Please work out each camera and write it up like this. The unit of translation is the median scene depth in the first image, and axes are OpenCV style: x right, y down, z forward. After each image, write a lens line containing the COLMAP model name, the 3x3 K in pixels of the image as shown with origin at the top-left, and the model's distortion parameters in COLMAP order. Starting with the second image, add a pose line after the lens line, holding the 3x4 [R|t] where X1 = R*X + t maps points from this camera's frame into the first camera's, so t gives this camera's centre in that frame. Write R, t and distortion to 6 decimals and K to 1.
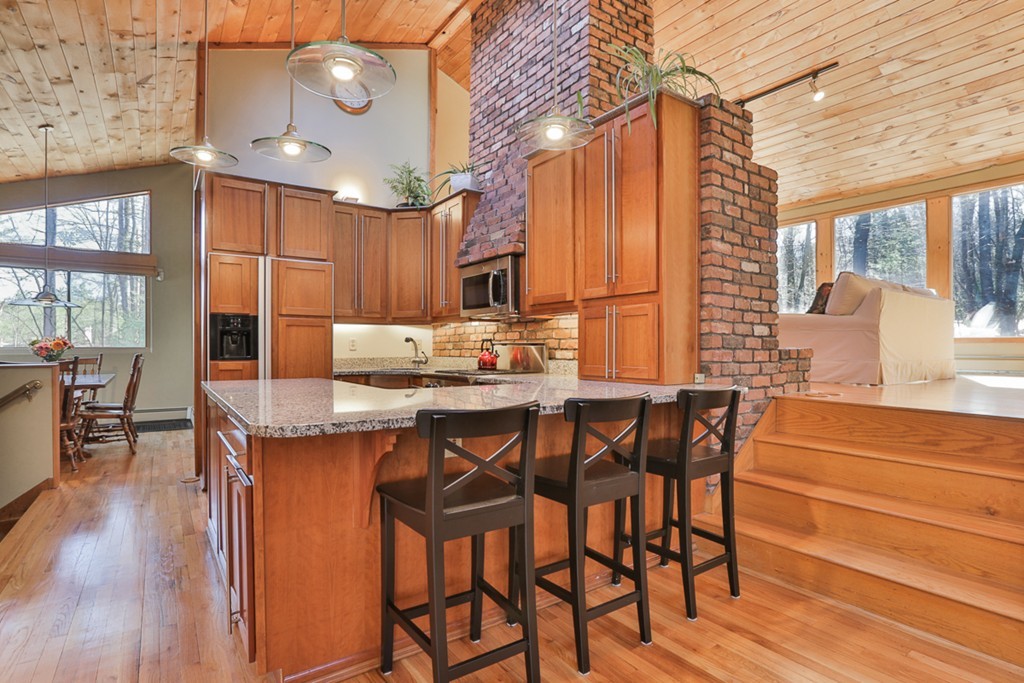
lens RADIAL K [[507.2, 0, 544.8], [0, 507.2, 351.6], [0, 0, 1]] dist [-0.038712, 0.007307]
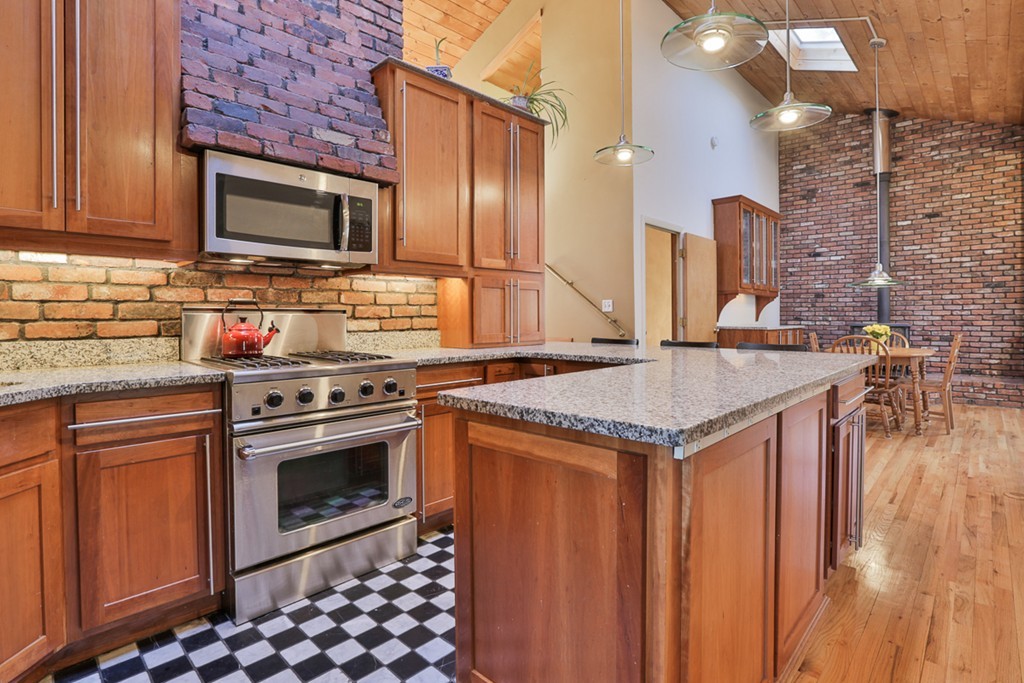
lens RADIAL K [[530.0, 0, 519.8], [0, 530.0, 320.6], [0, 0, 1]] dist [-0.027987, 0.001885]
pose [[-0.194379, -0.006581, 0.980904, -0.939252], [0.009194, 0.999921, 0.008530, -0.006019], [-0.980883, 0.010677, -0.194303, 1.108711]]
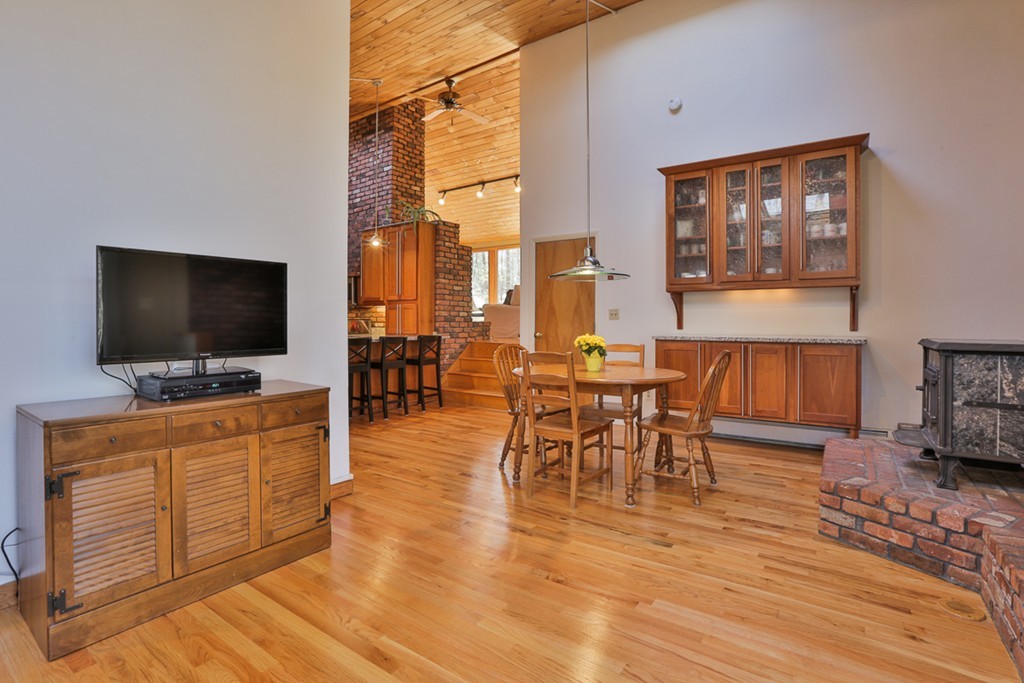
lens RADIAL K [[477.7, 0, 497.3], [0, 477.7, 322.1], [0, 0, 1]] dist [-0.033495, 0.006945]
pose [[0.961253, 0.000059, 0.275668, -0.043658], [0.001703, 0.999980, -0.006153, 0.010592], [-0.275663, 0.006384, 0.961233, -1.212495]]
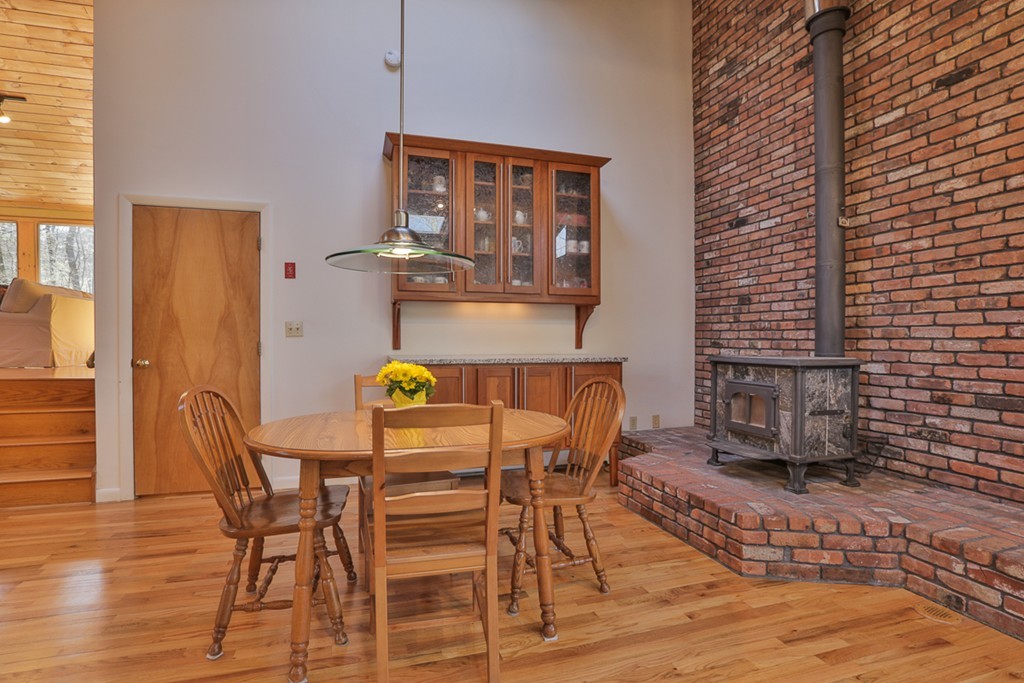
lens RADIAL K [[477.7, 0, 486.1], [0, 477.7, 345.1], [0, 0, 1]] dist [-0.033495, 0.006945]
pose [[0.349974, -0.011536, 0.936689, -0.093017], [0.006996, 0.999928, 0.009701, 0.004842], [-0.936733, 0.003158, 0.350029, -0.579515]]
